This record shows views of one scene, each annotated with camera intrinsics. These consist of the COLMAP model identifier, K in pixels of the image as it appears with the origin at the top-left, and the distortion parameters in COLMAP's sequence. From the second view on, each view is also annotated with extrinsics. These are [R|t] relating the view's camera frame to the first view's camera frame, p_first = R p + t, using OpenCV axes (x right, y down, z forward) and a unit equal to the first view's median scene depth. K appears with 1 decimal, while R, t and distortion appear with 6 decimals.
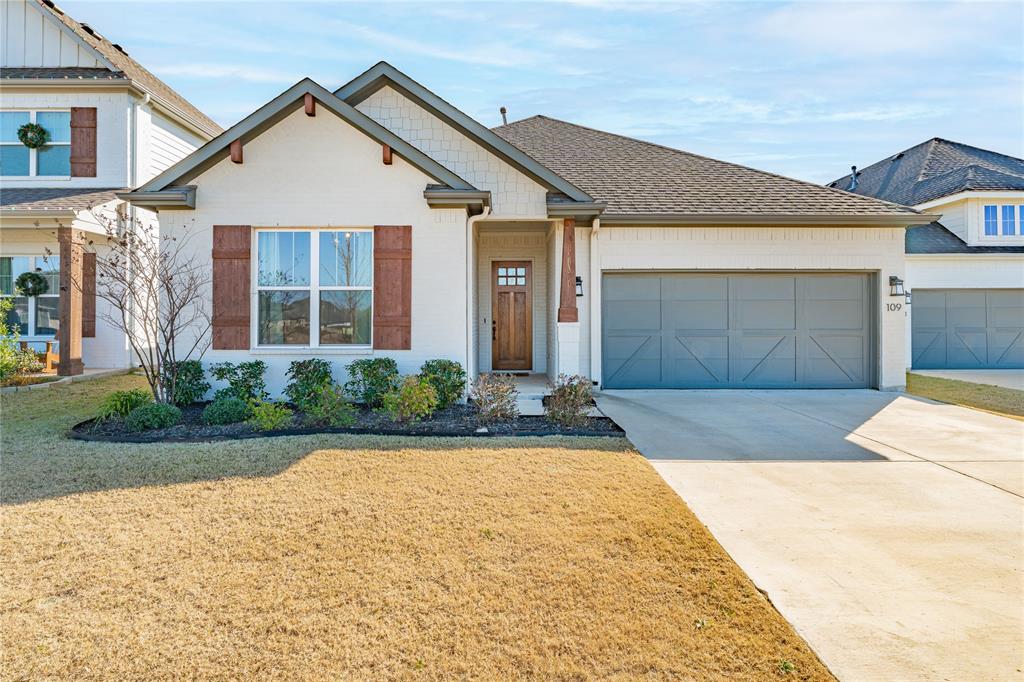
lens RADIAL K [[520.6, 0, 499.2], [0, 520.6, 322.6], [0, 0, 1]] dist [0.003613, 0.001125]
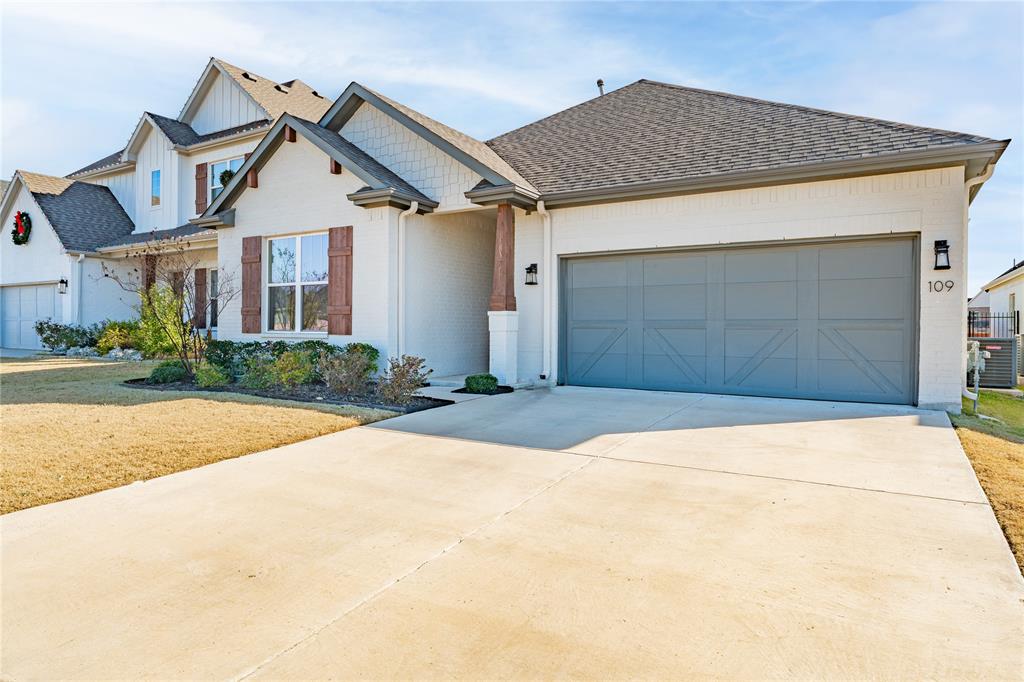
lens RADIAL K [[614.1, 0, 514.4], [0, 614.1, 332.8], [0, 0, 1]] dist [0.007955, 0.000082]
pose [[0.856160, 0.009229, -0.516629, 0.818238], [-0.008166, 0.999957, 0.004330, 0.038131], [0.516647, 0.000511, 0.856199, 0.033146]]
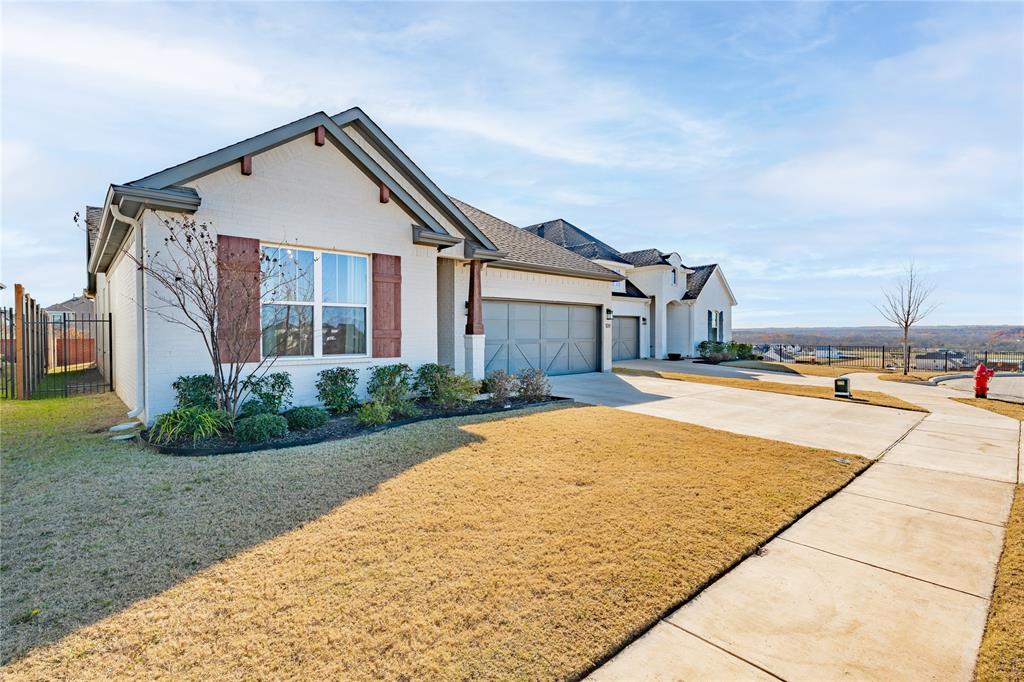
lens RADIAL K [[489.3, 0, 513.4], [0, 489.3, 343.2], [0, 0, 1]] dist [-0.001163, -0.000111]
pose [[0.736265, -0.013843, 0.676552, -0.748831], [0.000689, 0.999806, 0.019707, -0.003134], [-0.676693, -0.014043, 0.736131, -0.036713]]
